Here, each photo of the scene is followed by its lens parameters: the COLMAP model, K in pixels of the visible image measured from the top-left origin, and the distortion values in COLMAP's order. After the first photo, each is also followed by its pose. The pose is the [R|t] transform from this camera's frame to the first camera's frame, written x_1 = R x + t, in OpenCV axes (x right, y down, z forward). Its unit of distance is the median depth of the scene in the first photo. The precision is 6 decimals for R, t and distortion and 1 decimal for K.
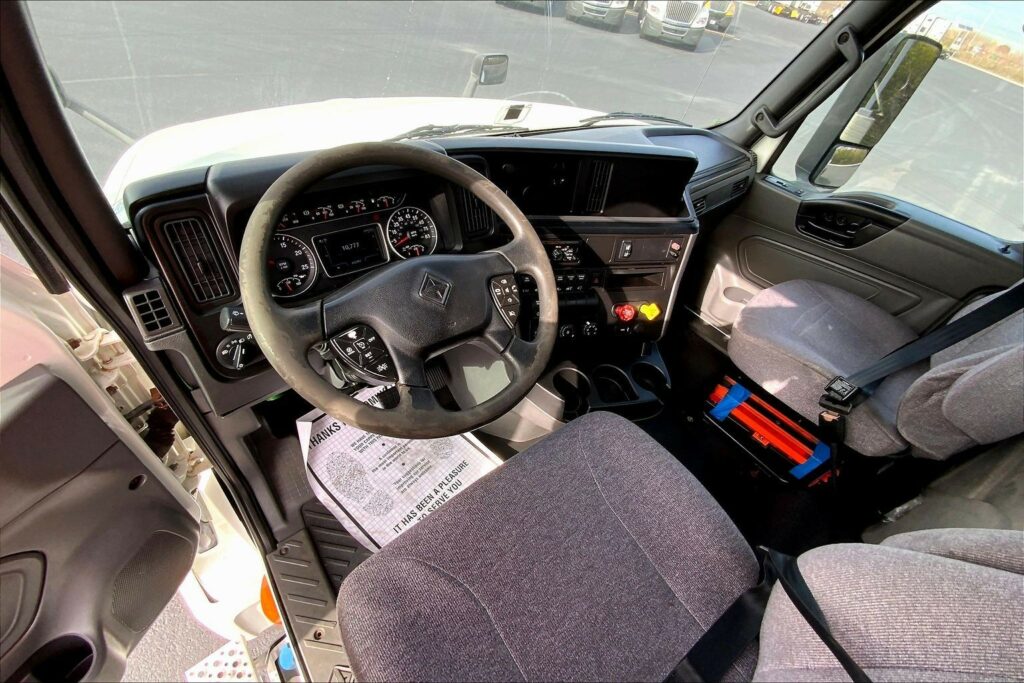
lens RADIAL K [[407.3, 0, 512.0], [0, 407.3, 341.5], [0, 0, 1]] dist [0.026772, -0.020741]
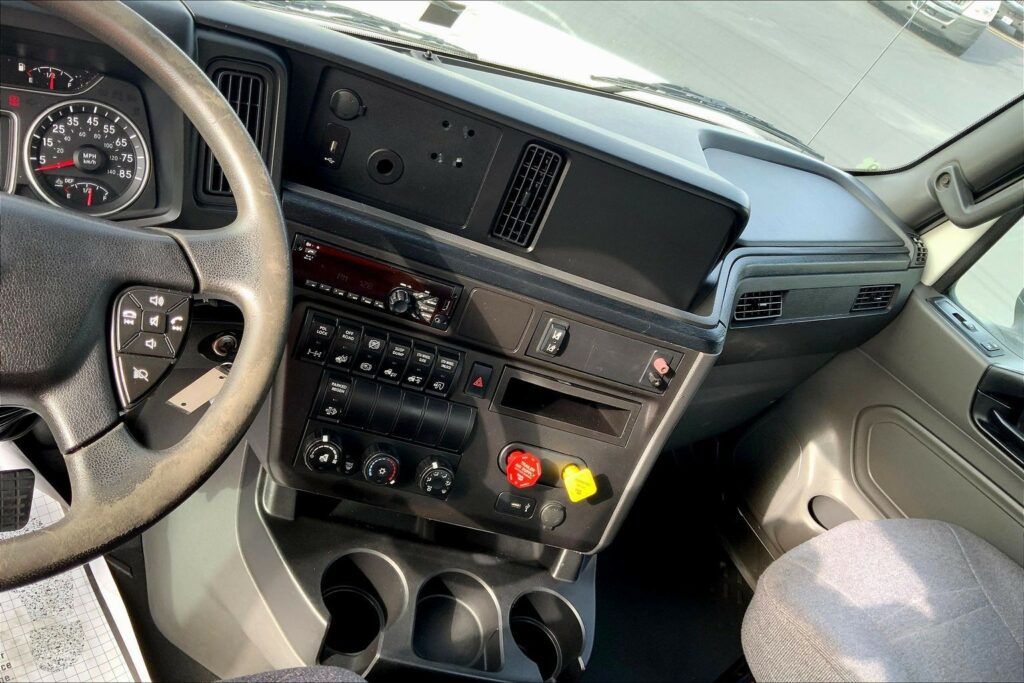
lens RADIAL K [[833.5, 0, 512.0], [0, 833.5, 341.5], [0, 0, 1]] dist [0.094046, -0.161250]
pose [[0.950865, 0.308704, -0.023614, 0.298380], [-0.308264, 0.936892, -0.164946, -0.057194], [-0.028795, 0.164121, 0.986020, 0.071347]]
